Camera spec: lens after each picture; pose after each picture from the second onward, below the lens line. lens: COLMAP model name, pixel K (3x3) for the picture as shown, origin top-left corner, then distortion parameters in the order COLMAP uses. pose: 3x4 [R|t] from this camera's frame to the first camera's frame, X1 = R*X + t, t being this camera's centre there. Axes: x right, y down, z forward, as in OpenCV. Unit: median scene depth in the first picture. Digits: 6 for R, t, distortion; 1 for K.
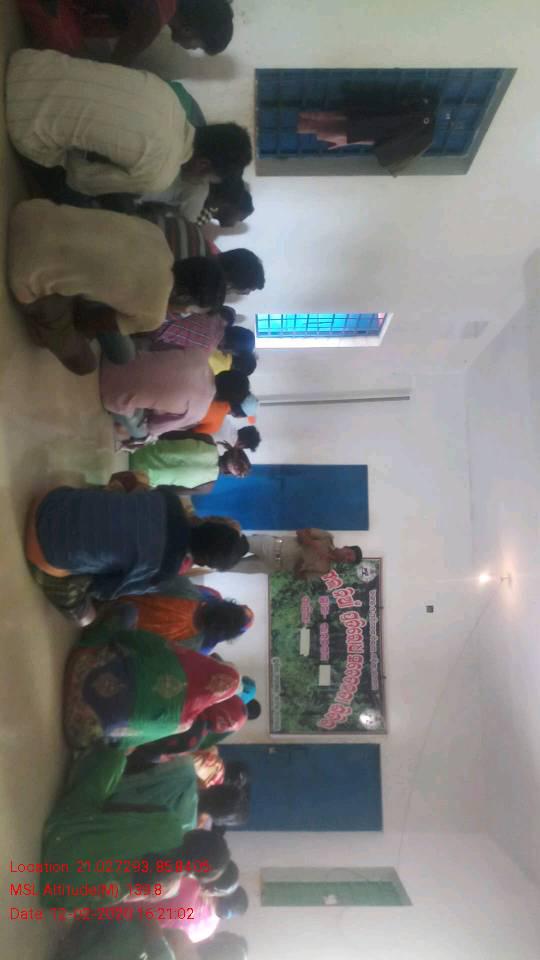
lens RADIAL K [[810.3, 0, 249.3], [0, 810.3, 469.0], [0, 0, 1]] dist [0.069792, -0.166247]
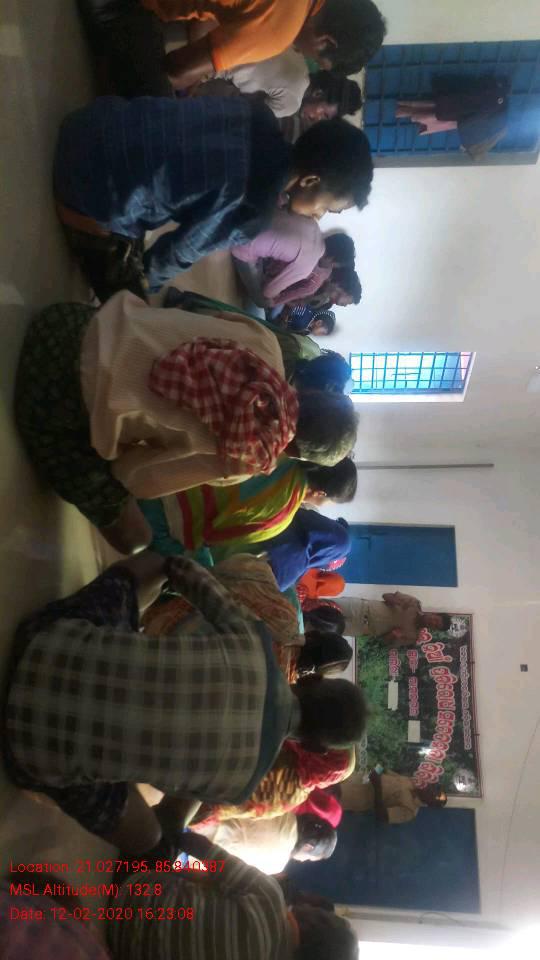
lens RADIAL K [[810.3, 0, 245.5], [0, 810.3, 471.9], [0, 0, 1]] dist [0.069792, -0.166247]
pose [[0.994470, 0.023787, -0.102294, -0.014423], [-0.051926, 0.957997, -0.282038, 0.253488], [0.091289, 0.285790, 0.953934, -0.023303]]
